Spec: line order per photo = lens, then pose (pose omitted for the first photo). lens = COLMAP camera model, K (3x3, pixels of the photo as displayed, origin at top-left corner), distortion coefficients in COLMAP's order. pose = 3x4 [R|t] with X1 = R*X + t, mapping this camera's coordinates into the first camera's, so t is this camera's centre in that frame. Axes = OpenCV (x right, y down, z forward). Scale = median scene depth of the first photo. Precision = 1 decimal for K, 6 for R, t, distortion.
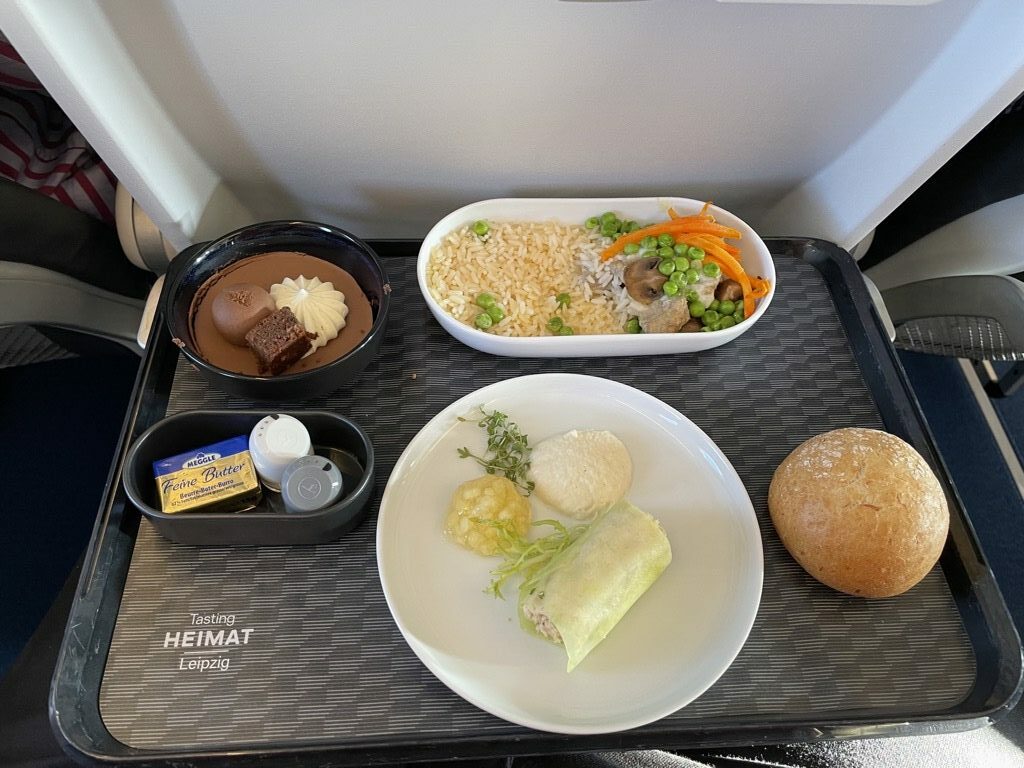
lens RADIAL K [[756.3, 0, 515.8], [0, 756.3, 372.5], [0, 0, 1]] dist [0.067709, -0.124906]
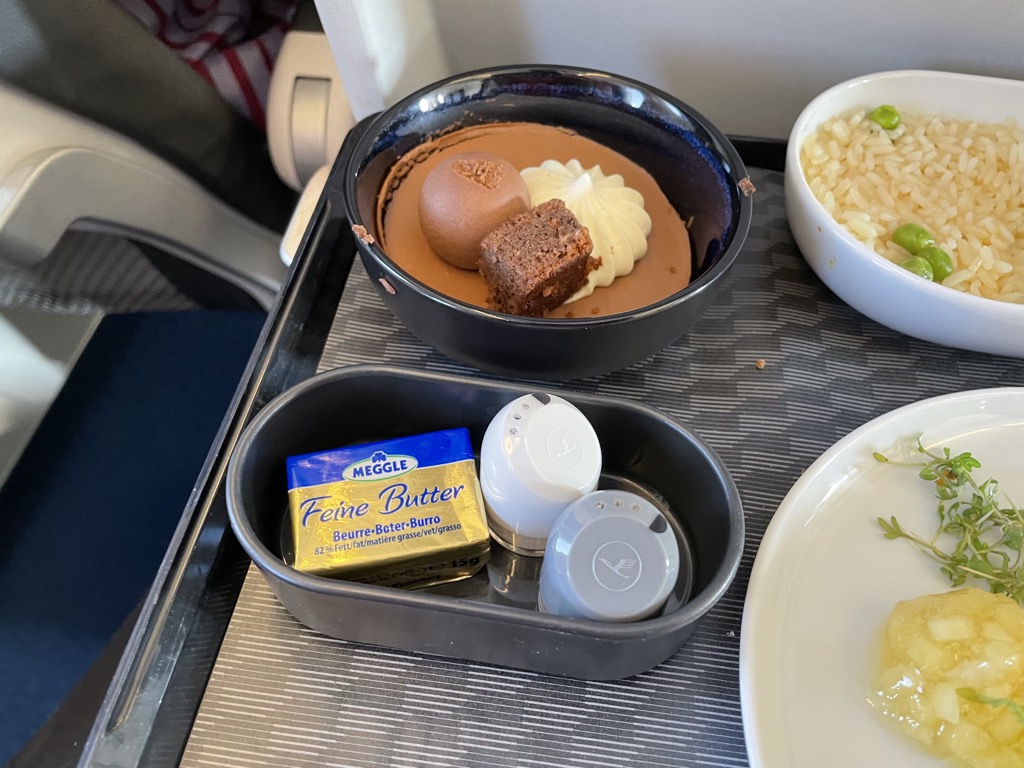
lens RADIAL K [[776.4, 0, 512.0], [0, 776.4, 384.0], [0, 0, 1]] dist [0.065804, -0.130428]
pose [[0.981750, 0.126130, -0.142333, -0.221622], [-0.129632, 0.991440, -0.015572, 0.049312], [0.139150, 0.033739, 0.989696, 0.429369]]
